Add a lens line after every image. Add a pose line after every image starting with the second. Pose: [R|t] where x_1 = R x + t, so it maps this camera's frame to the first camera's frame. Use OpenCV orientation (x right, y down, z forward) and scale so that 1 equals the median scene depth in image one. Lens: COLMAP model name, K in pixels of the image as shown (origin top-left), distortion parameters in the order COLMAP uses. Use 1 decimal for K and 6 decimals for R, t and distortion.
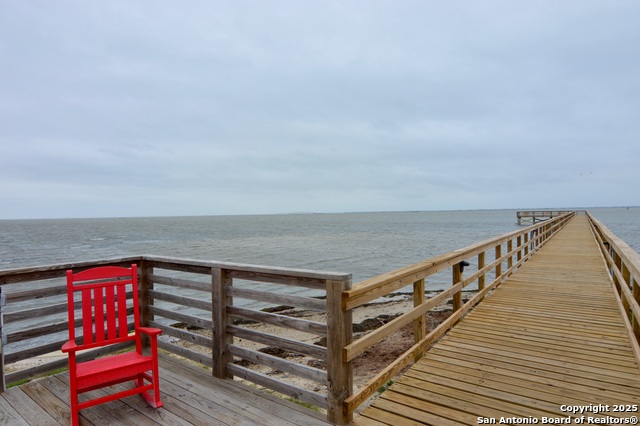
lens RADIAL K [[363.1, 0, 317.0], [0, 363.1, 210.2], [0, 0, 1]] dist [0.007221, -0.023471]
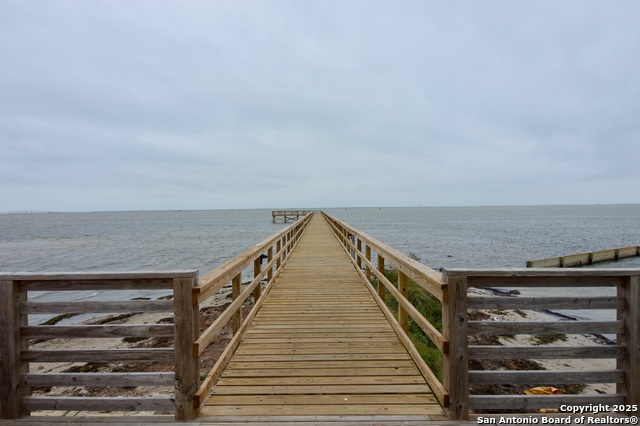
lens RADIAL K [[363.1, 0, 317.0], [0, 363.1, 210.2], [0, 0, 1]] dist [0.007221, -0.023471]
pose [[0.808165, 0.004924, 0.588936, -0.190467], [-0.006201, 0.999981, 0.000148, 0.004133], [-0.588924, -0.003772, 0.808180, -0.016486]]
